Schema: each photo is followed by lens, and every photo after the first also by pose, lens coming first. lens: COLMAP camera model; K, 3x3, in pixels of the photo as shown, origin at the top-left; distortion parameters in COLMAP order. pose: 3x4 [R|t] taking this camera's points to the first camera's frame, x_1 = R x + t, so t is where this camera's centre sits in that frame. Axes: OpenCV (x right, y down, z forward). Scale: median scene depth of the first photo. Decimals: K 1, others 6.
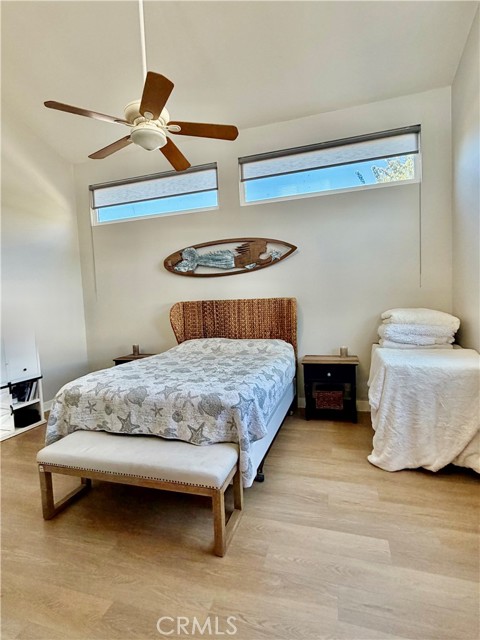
lens RADIAL K [[322.0, 0, 243.6], [0, 322.0, 323.3], [0, 0, 1]] dist [0.002829, -0.000192]
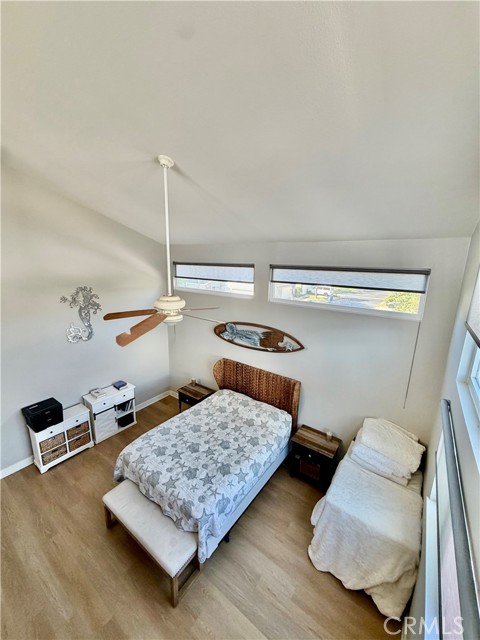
lens RADIAL K [[254.8, 0, 245.2], [0, 254.8, 321.0], [0, 0, 1]] dist [0.005372, 0.000413]
pose [[0.946791, 0.138620, -0.290468, 0.208511], [-0.089066, 0.980097, 0.177418, -0.463343], [0.309280, -0.142107, 0.940293, 0.017305]]
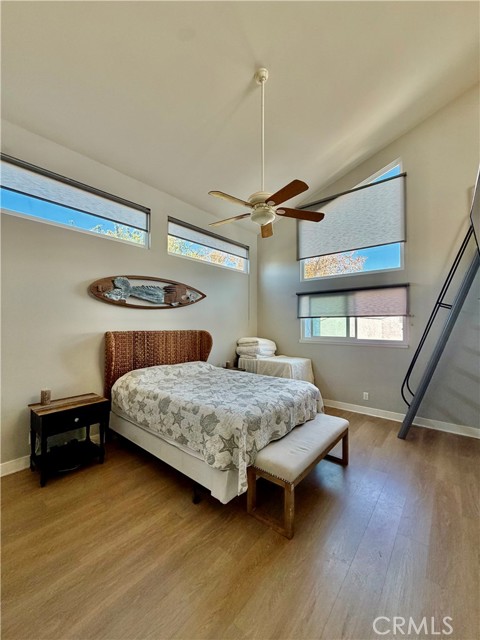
lens RADIAL K [[254.8, 0, 243.1], [0, 254.8, 318.9], [0, 0, 1]] dist [0.005372, 0.000413]
pose [[0.377570, 0.060988, 0.923970, -0.782819], [0.043860, 0.995531, -0.083634, -0.027189], [-0.924942, 0.072103, 0.373208, 0.400551]]
